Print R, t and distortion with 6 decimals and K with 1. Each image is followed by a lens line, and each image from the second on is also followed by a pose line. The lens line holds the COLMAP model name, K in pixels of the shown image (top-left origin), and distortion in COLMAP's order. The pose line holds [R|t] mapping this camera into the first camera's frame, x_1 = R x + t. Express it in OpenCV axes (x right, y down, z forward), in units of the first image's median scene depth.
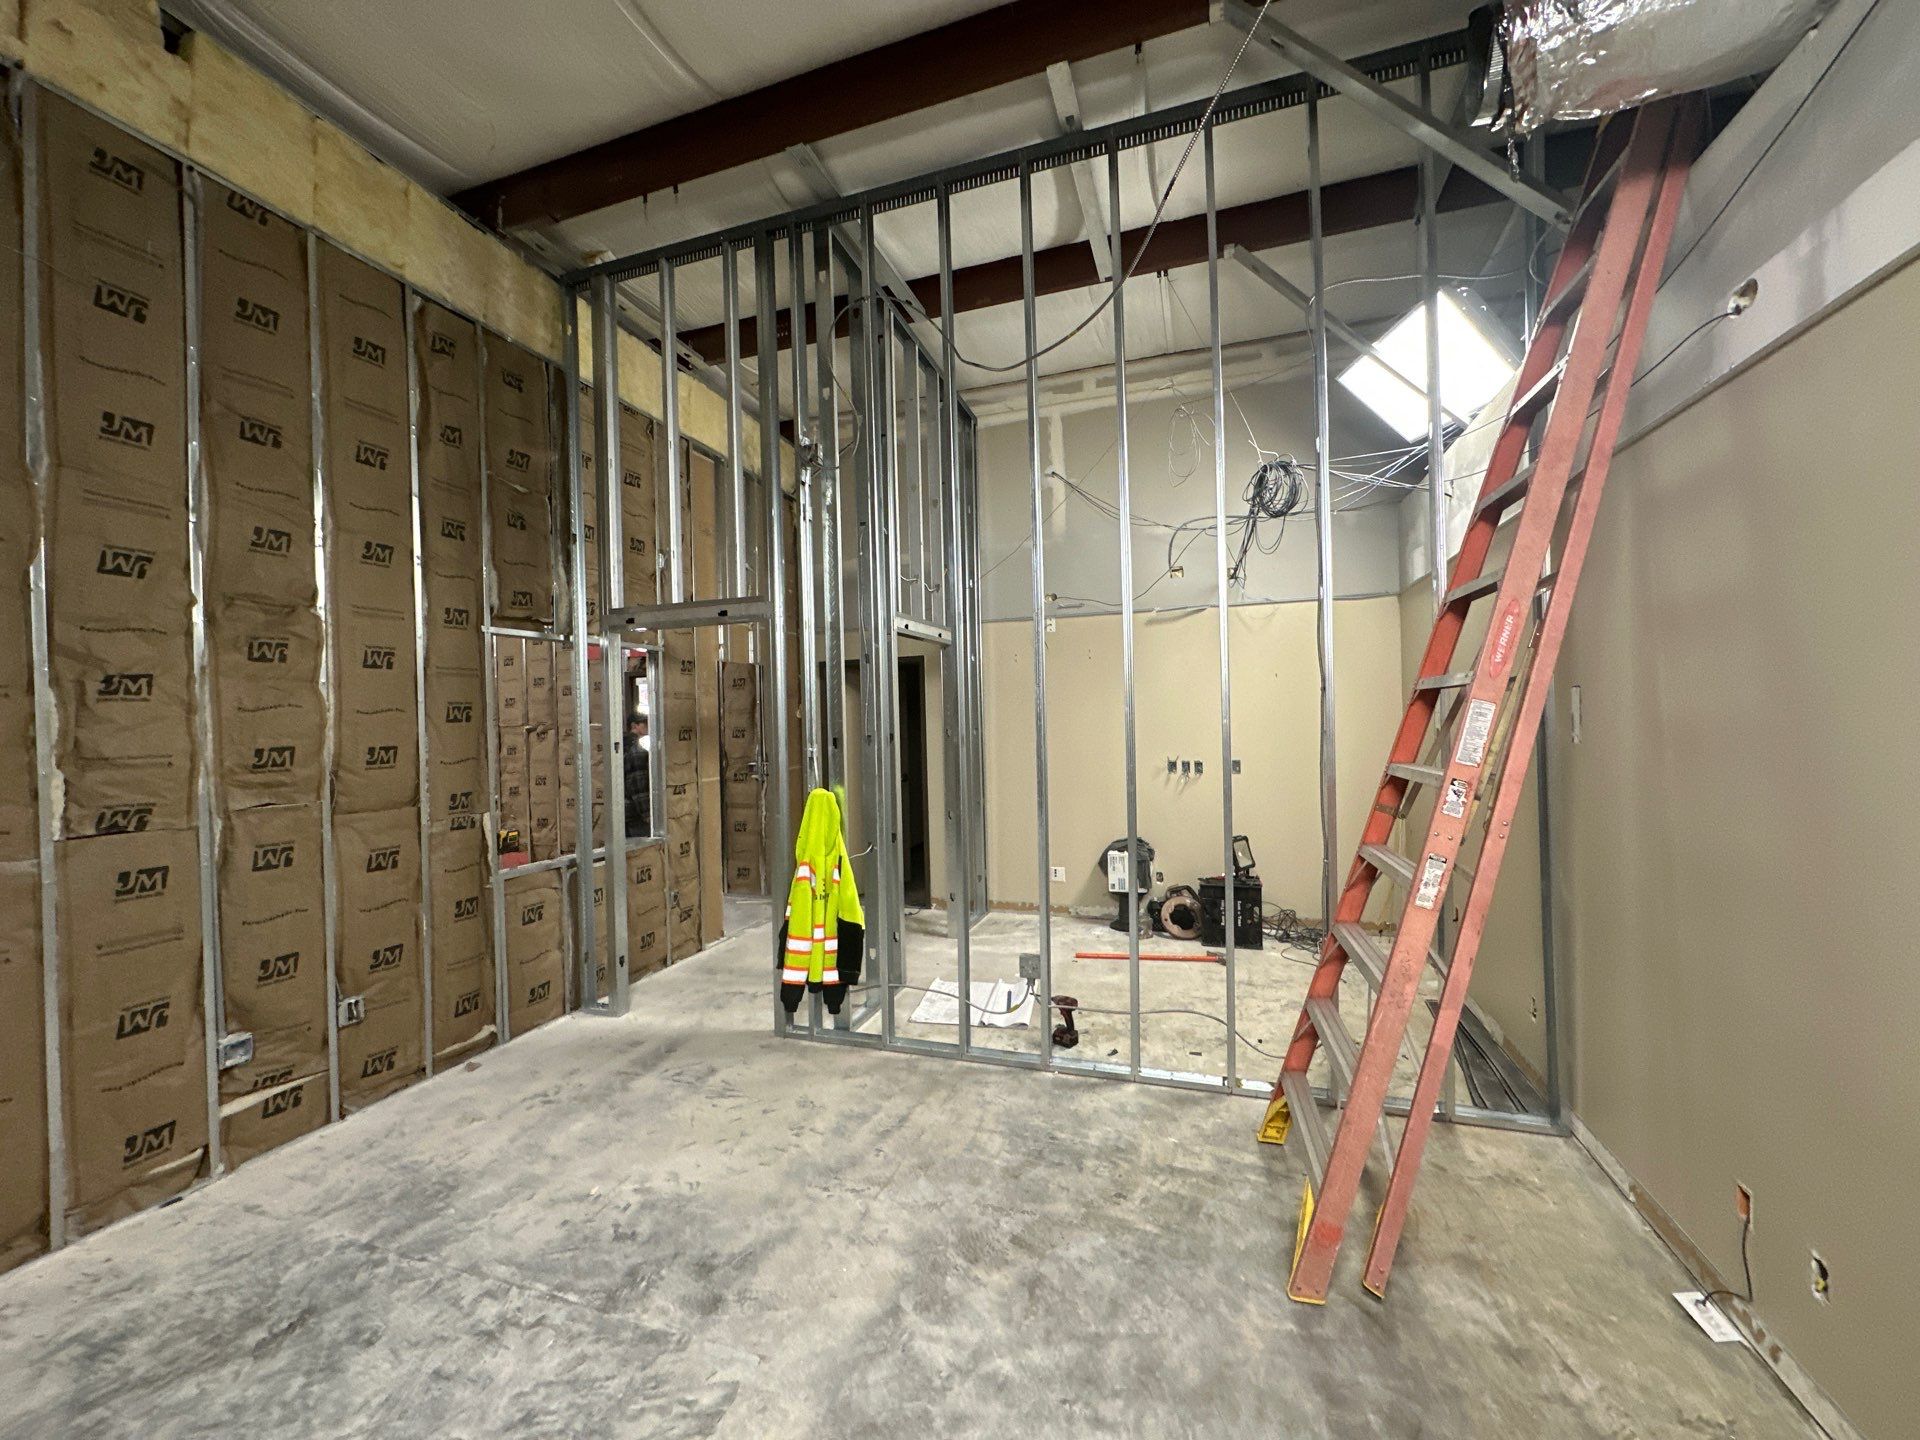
lens RADIAL K [[765.0, 0, 958.0], [0, 765.0, 722.0], [0, 0, 1]] dist [-0.002309, -0.000089]
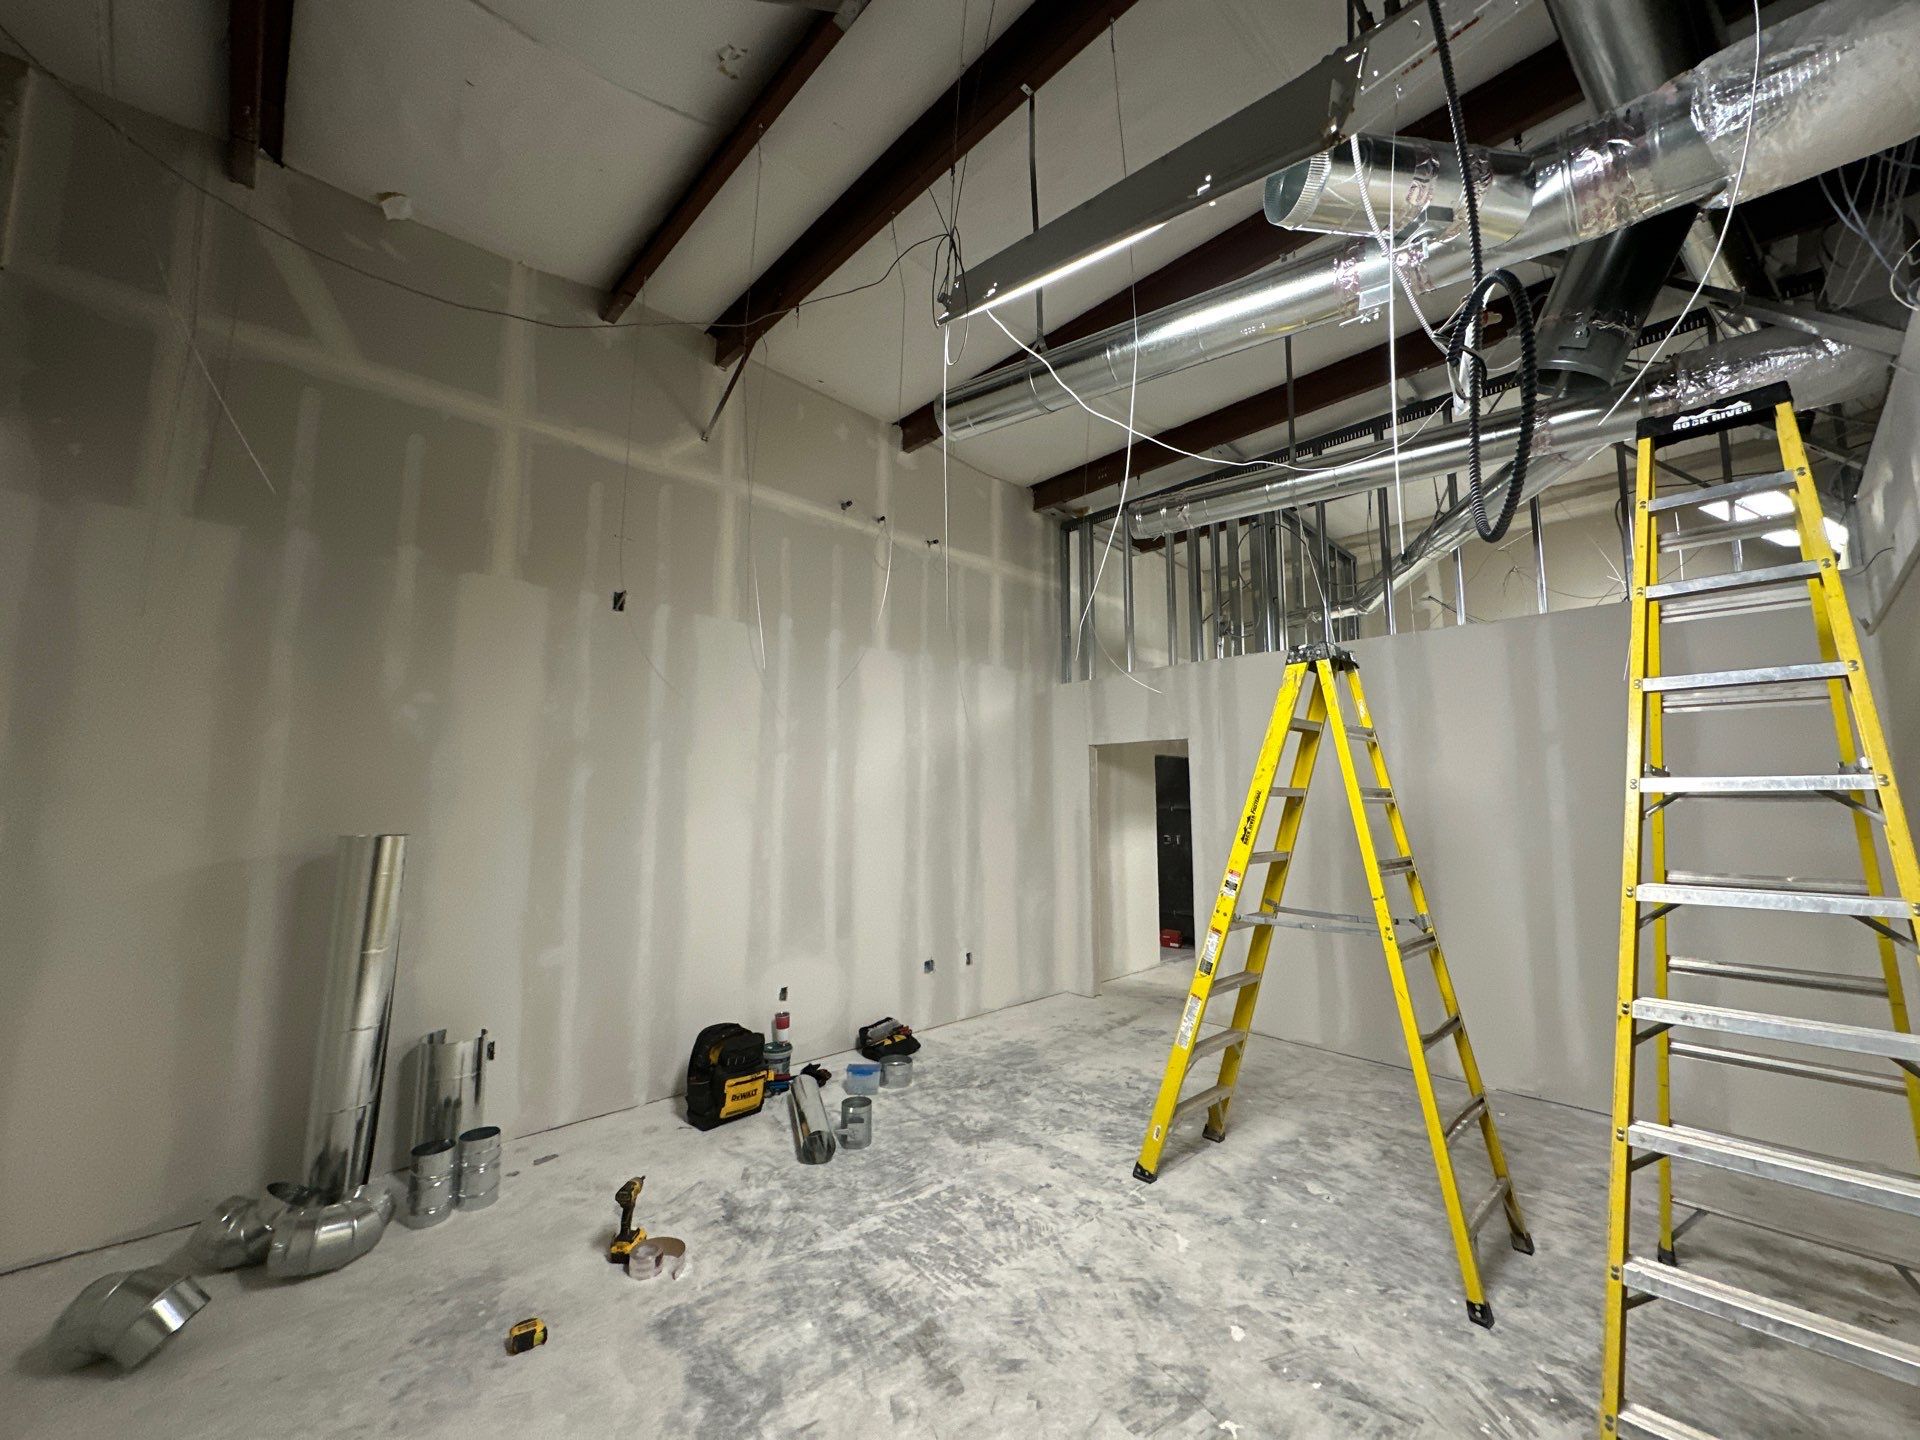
lens RADIAL K [[765.0, 0, 958.0], [0, 765.0, 722.0], [0, 0, 1]] dist [-0.002309, -0.000089]
pose [[0.883569, -0.027508, -0.467493, 0.070207], [-0.022410, 0.994646, -0.100880, 0.002007], [0.467765, 0.099611, 0.878222, -0.904549]]
